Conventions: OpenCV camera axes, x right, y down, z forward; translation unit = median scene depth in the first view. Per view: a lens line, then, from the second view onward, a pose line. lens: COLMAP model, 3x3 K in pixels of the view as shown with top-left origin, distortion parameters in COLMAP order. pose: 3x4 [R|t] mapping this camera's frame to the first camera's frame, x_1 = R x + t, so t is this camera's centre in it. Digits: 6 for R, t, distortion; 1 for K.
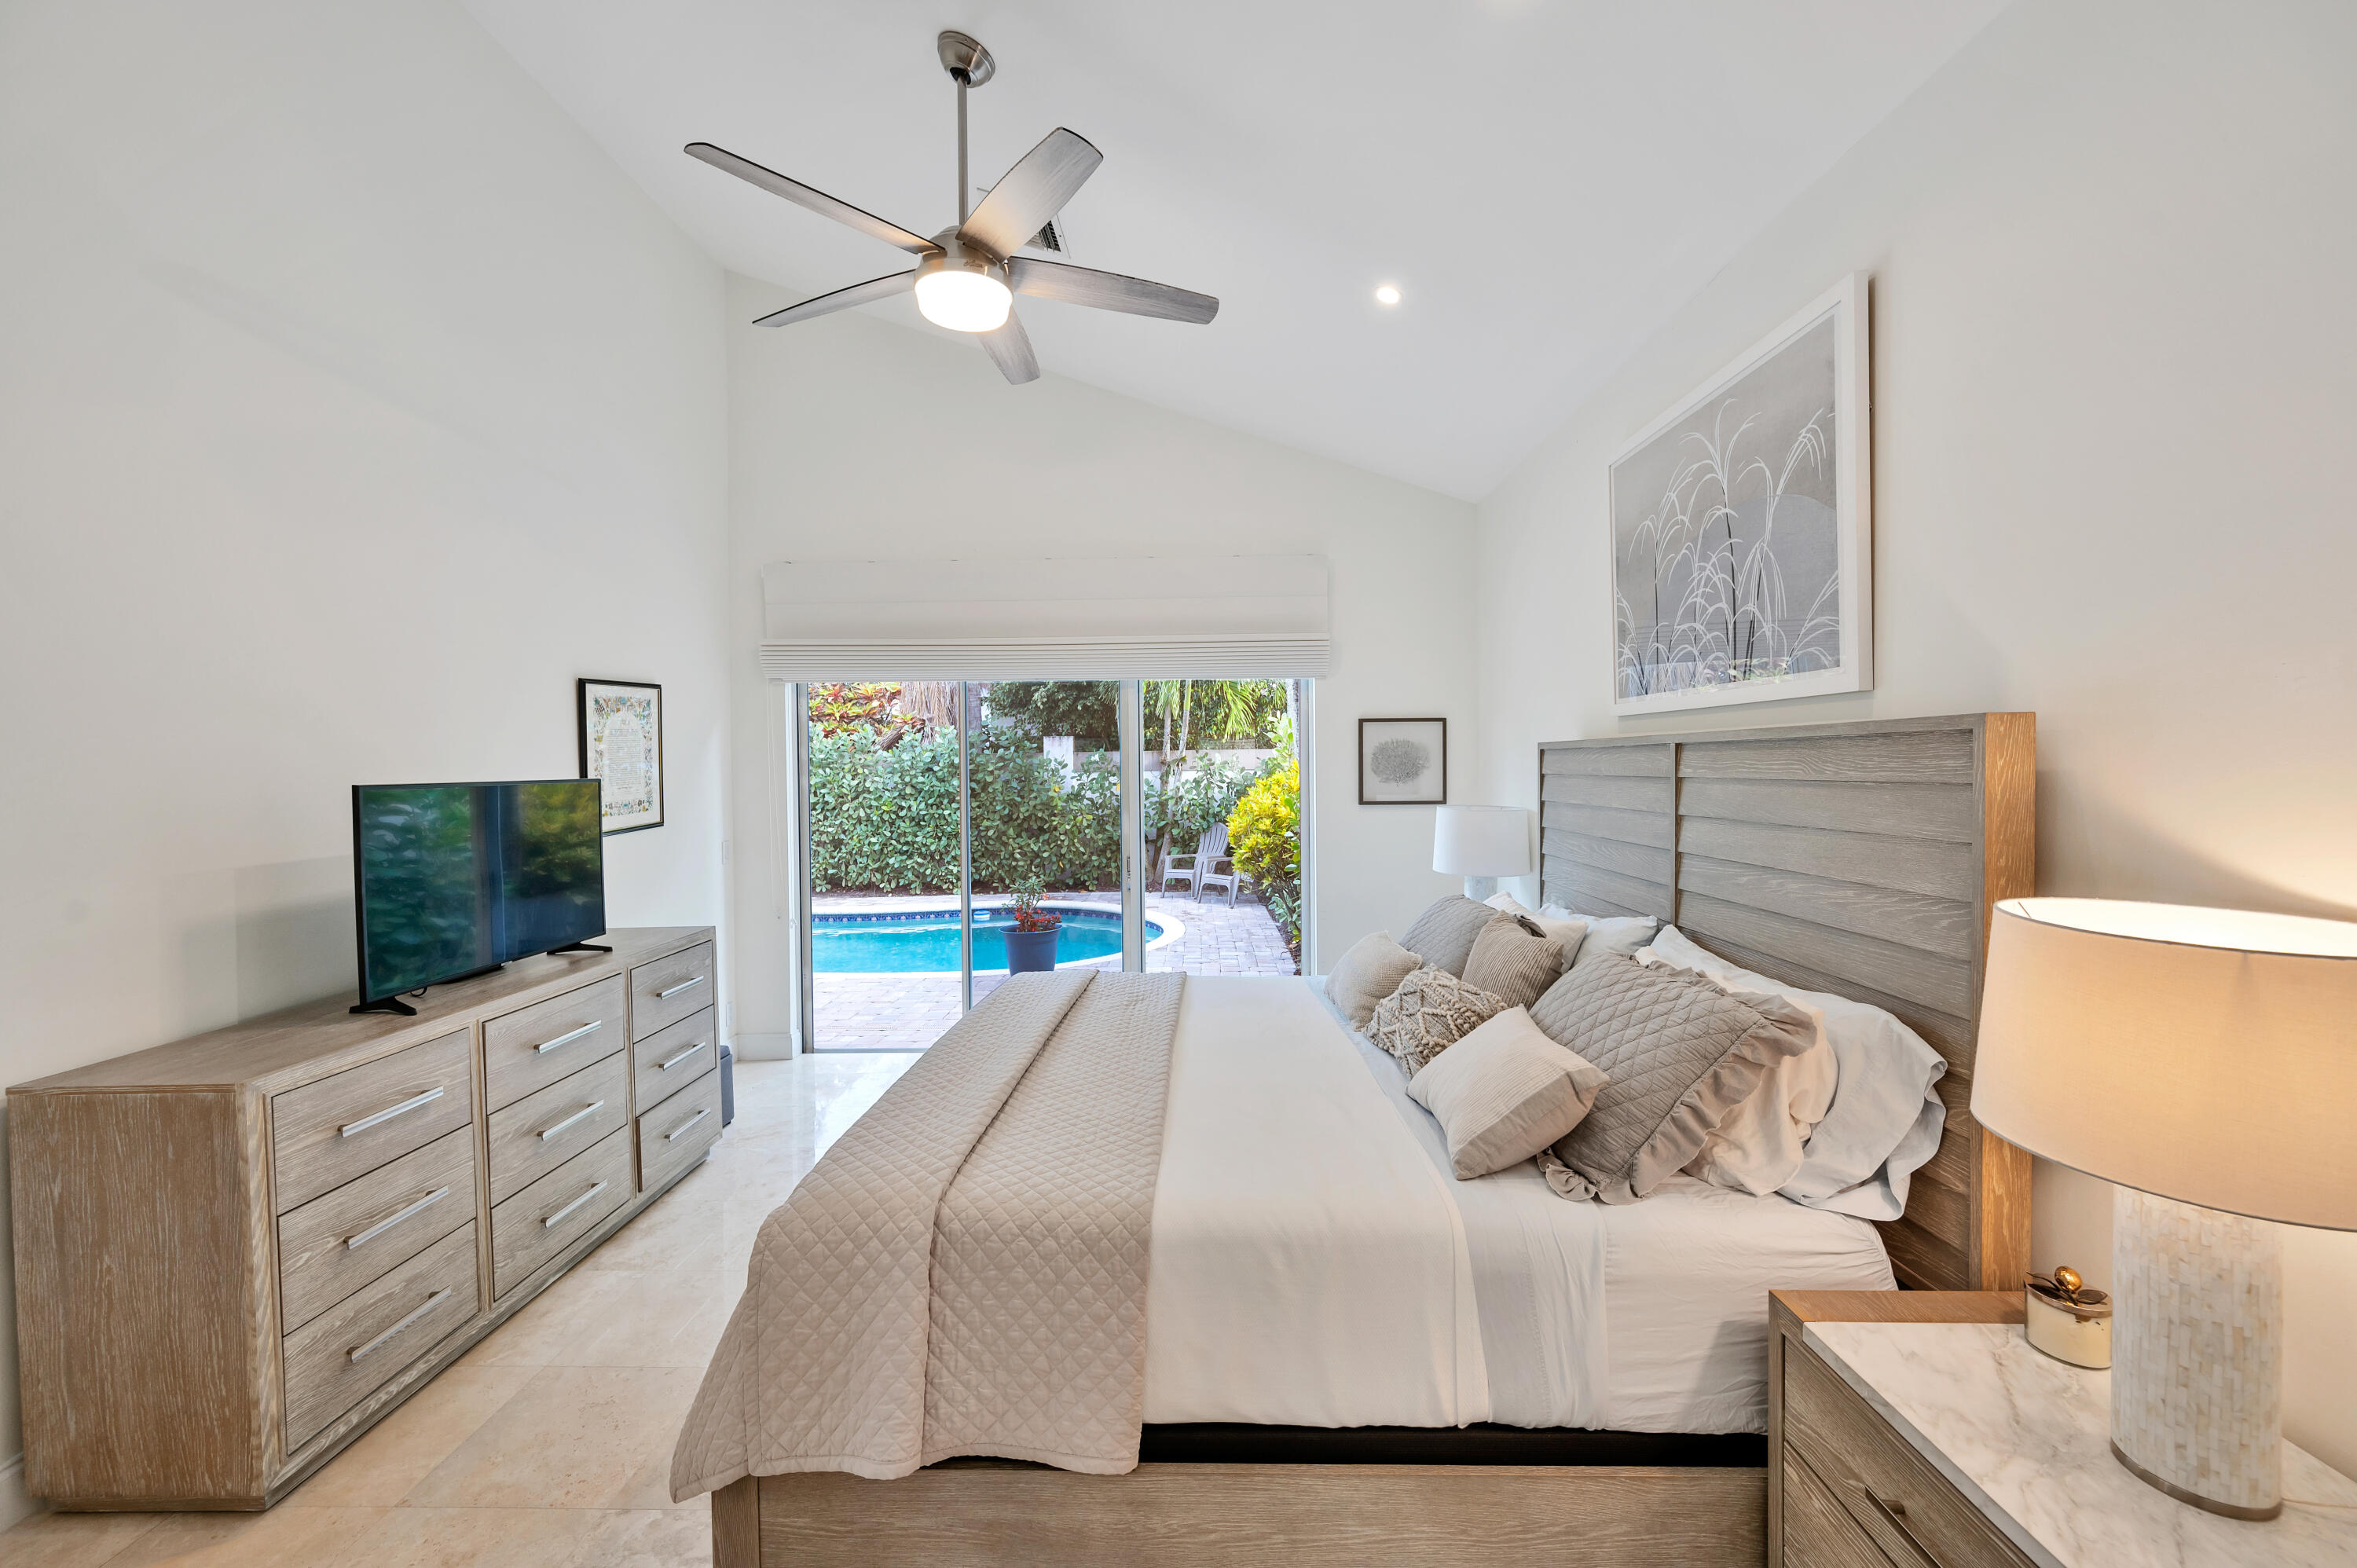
lens RADIAL K [[923.3, 0, 1178.5], [0, 923.3, 784.0], [0, 0, 1]] dist [0.001479, 0.000049]
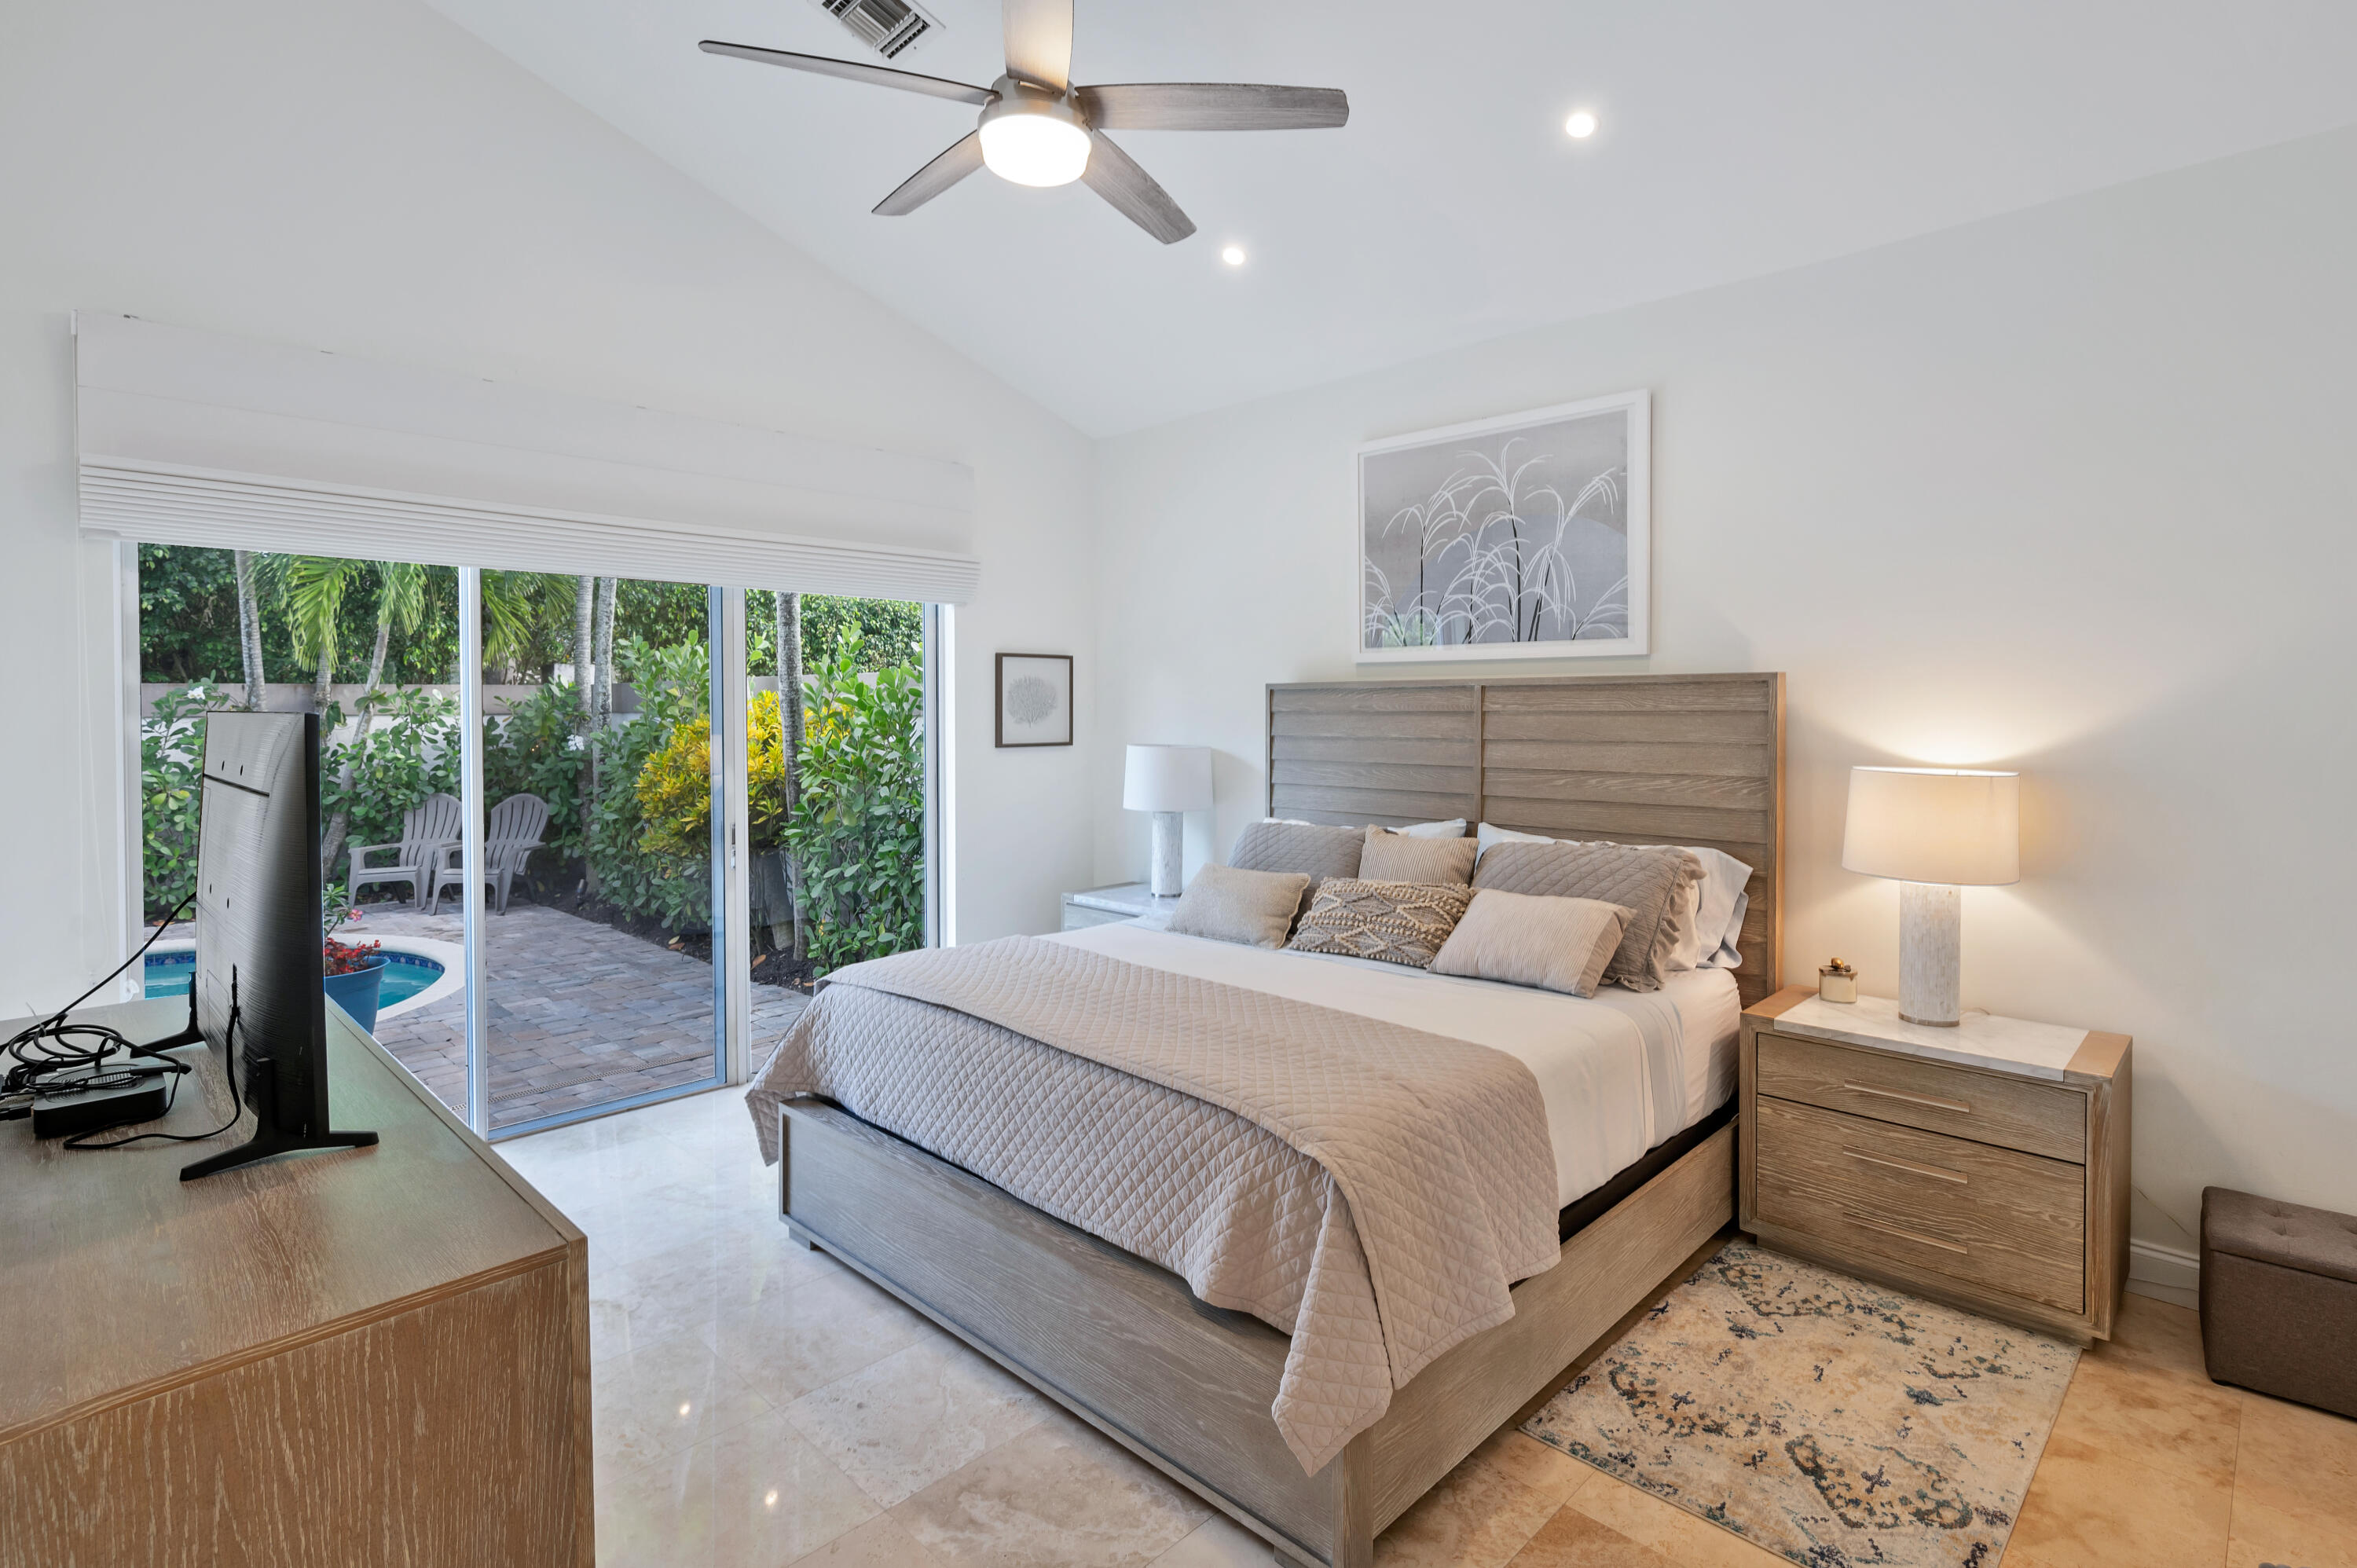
lens RADIAL K [[1148.1, 0, 1177.7], [0, 1148.1, 725.9], [0, 0, 1]] dist [0.000311, 0.000362]
pose [[0.683092, -0.005011, 0.730315, -1.035405], [0.011974, 0.999919, -0.004340, 0.016431], [-0.730234, 0.011710, 0.683097, 0.209266]]
